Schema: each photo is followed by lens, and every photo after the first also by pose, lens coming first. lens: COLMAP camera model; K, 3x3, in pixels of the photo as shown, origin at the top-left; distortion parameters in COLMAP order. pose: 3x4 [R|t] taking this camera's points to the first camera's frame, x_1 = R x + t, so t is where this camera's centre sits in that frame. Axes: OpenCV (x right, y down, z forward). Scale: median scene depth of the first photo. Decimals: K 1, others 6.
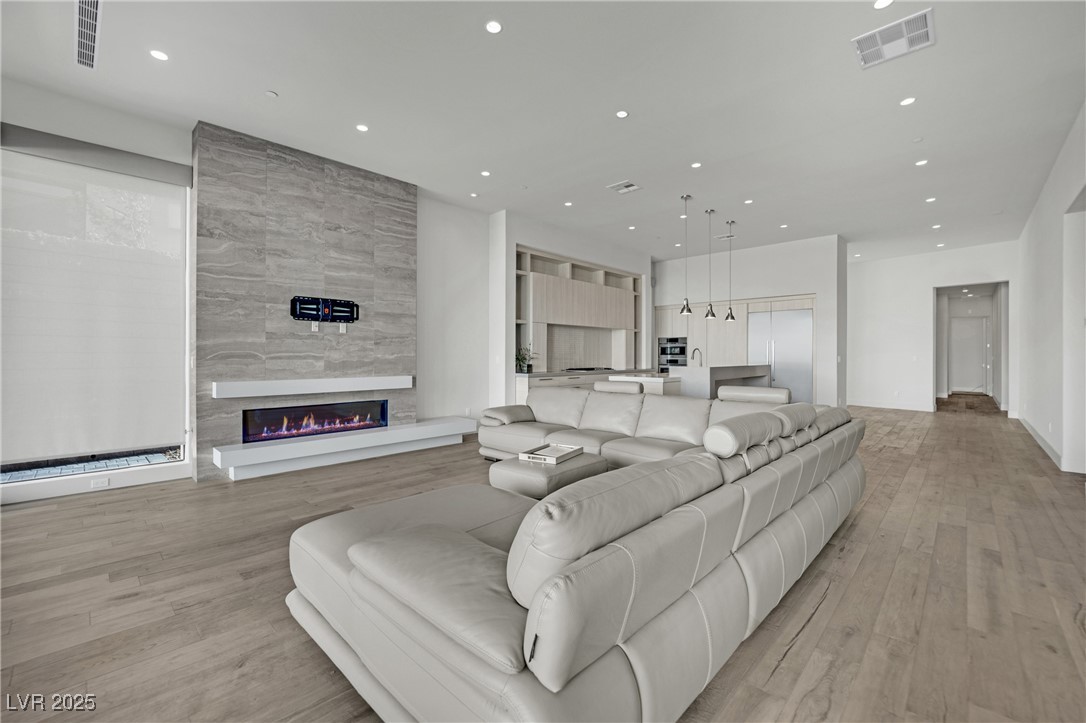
lens RADIAL K [[448.2, 0, 553.9], [0, 448.2, 355.0], [0, 0, 1]] dist [-0.009566, 0.000174]
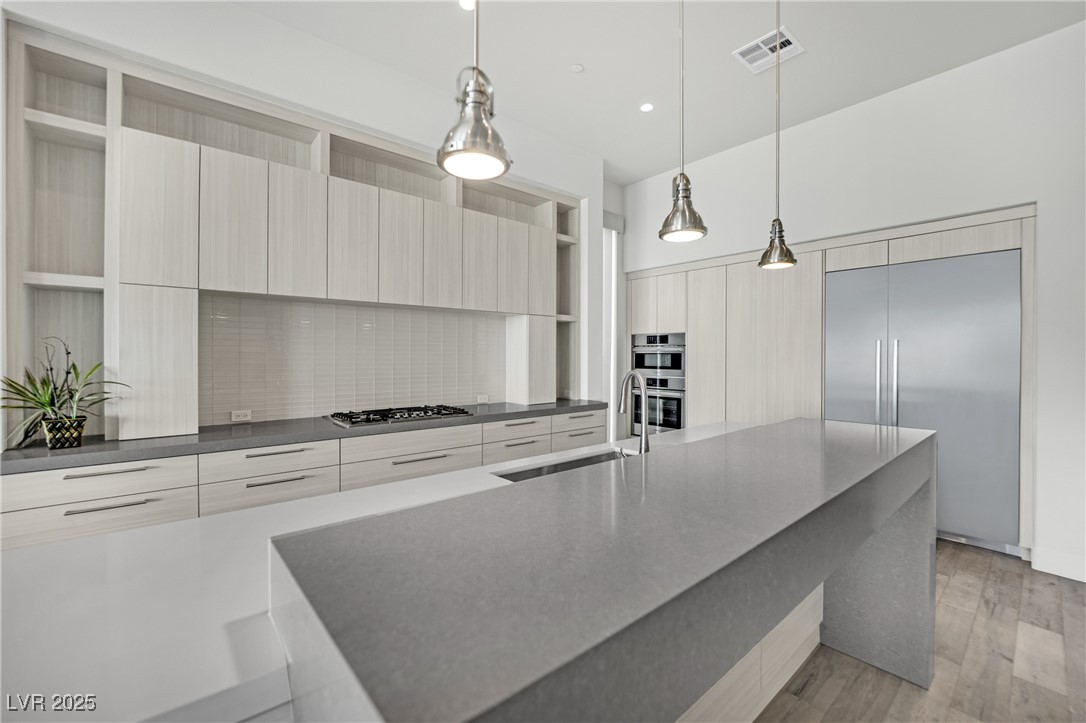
lens RADIAL K [[448.2, 0, 539.6], [0, 448.2, 358.7], [0, 0, 1]] dist [-0.009566, 0.000174]
pose [[0.991876, 0.003522, -0.127161, 0.366243], [-0.002475, 0.999962, 0.008385, -0.028122], [0.127186, -0.008002, 0.991847, 0.910307]]
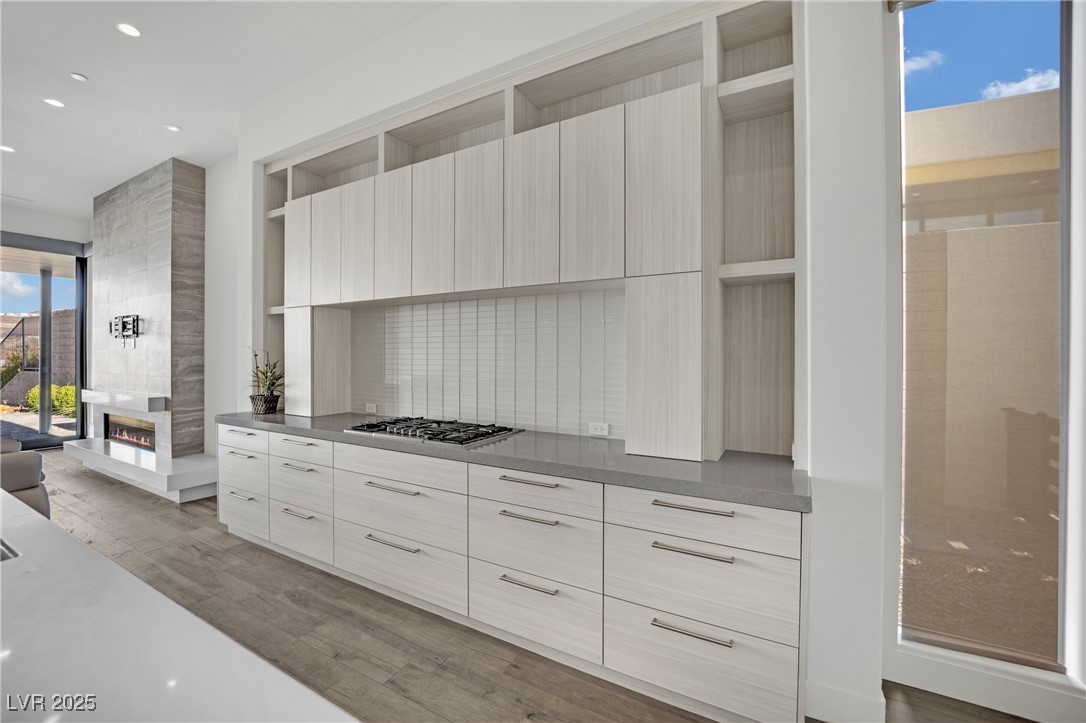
lens RADIAL K [[448.2, 0, 536.2], [0, 448.2, 355.5], [0, 0, 1]] dist [-0.009566, 0.000174]
pose [[0.214373, -0.000845, -0.976752, 0.600361], [0.000472, 1.000000, -0.000761, -0.028249], [0.976752, -0.000298, 0.214373, 1.466025]]
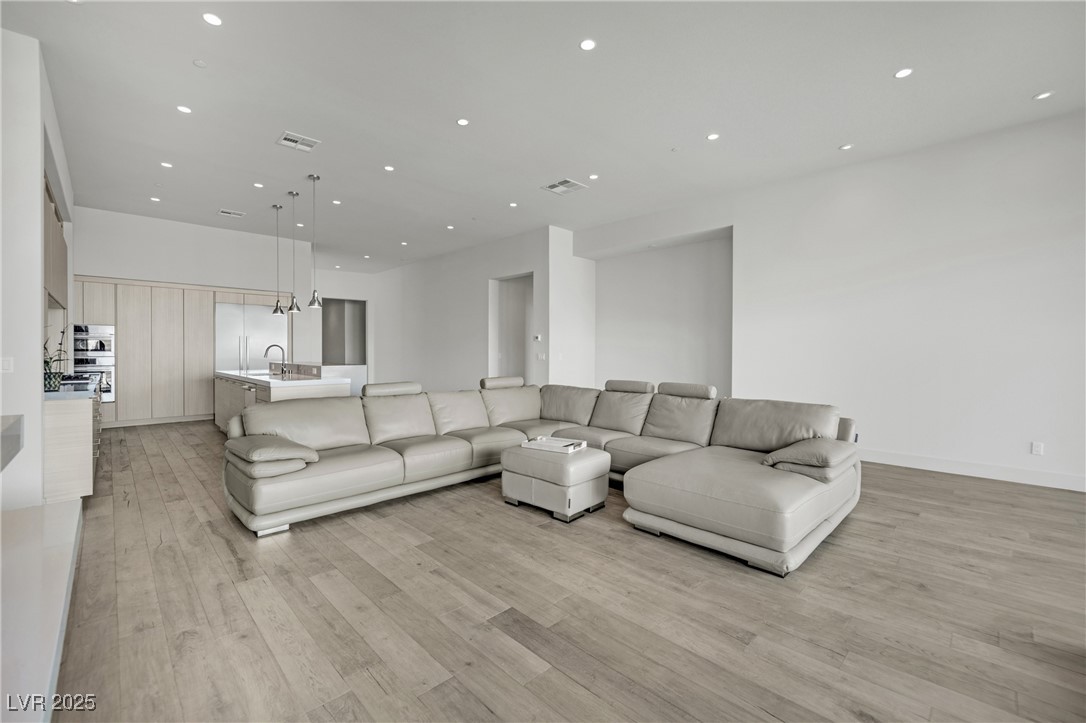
lens RADIAL K [[448.2, 0, 534.3], [0, 448.2, 358.9], [0, 0, 1]] dist [-0.009566, 0.000174]
pose [[0.064216, -0.013682, 0.997842, -0.616651], [-0.005820, 0.999884, 0.014084, -0.003914], [-0.997919, -0.006712, 0.064129, 0.547195]]
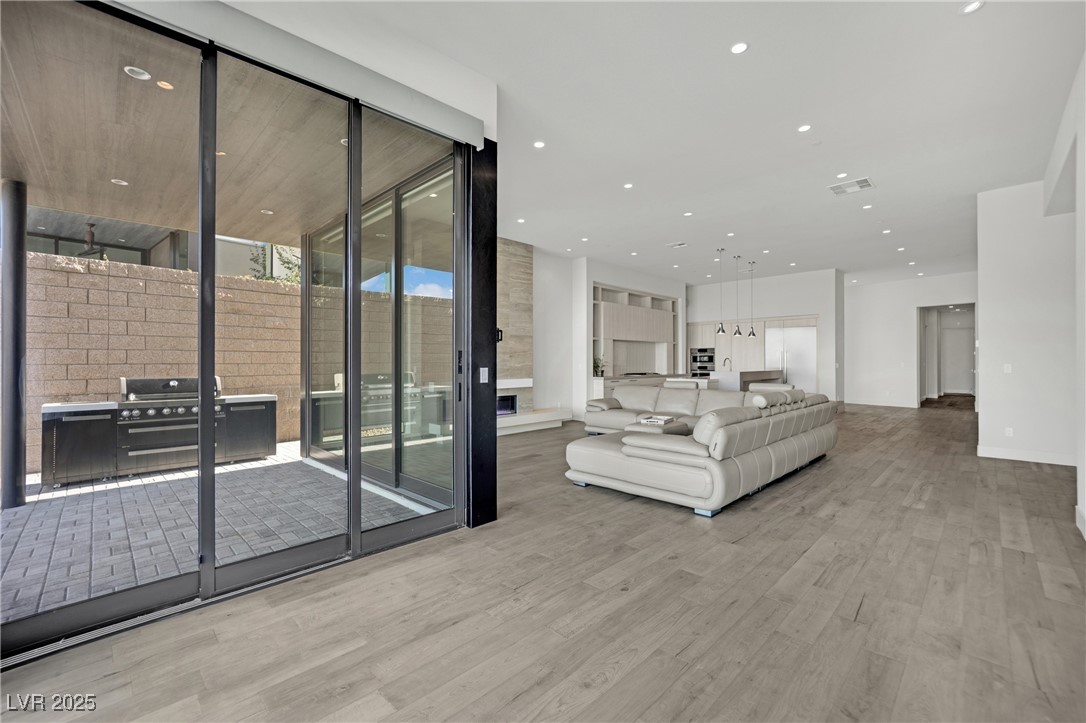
lens RADIAL K [[448.2, 0, 557.6], [0, 448.2, 361.3], [0, 0, 1]] dist [-0.009566, 0.000174]
pose [[0.999839, -0.003406, -0.017625, -0.203591], [0.003413, 0.999994, 0.000371, -0.008889], [0.017623, -0.000432, 0.999845, -0.432149]]
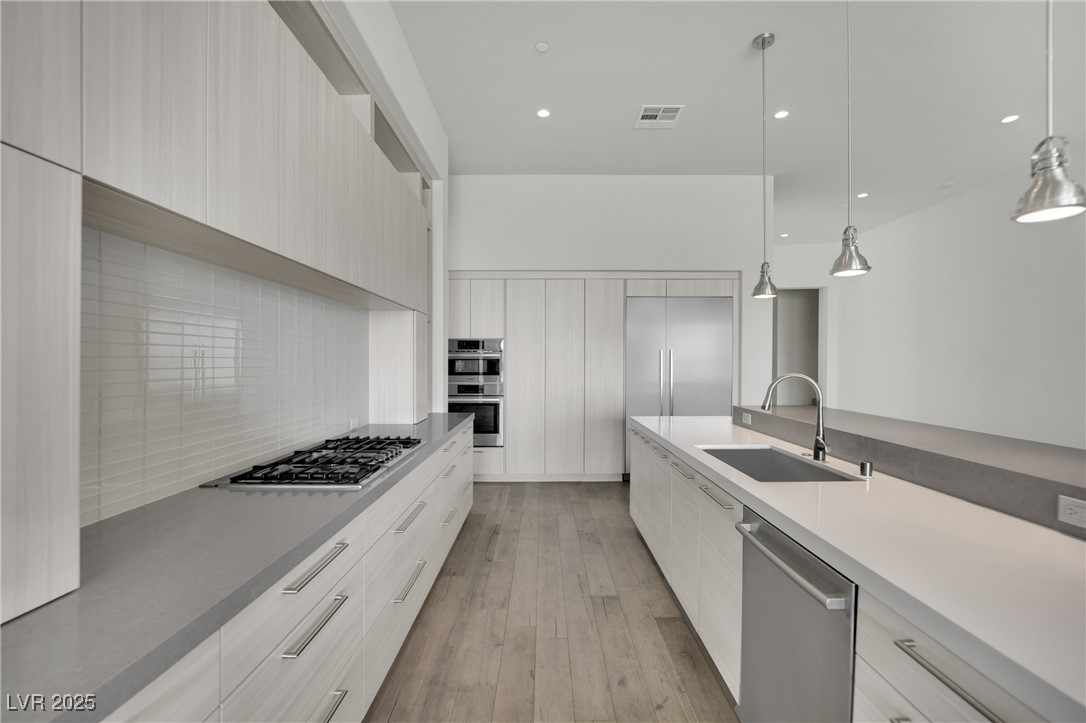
lens RADIAL K [[448.2, 0, 539.8], [0, 448.2, 367.0], [0, 0, 1]] dist [-0.009566, 0.000174]
pose [[0.746287, -0.006225, 0.665595, 0.005198], [-0.005270, 0.999870, 0.015260, -0.030523], [-0.665603, -0.014896, 0.746157, 1.090962]]
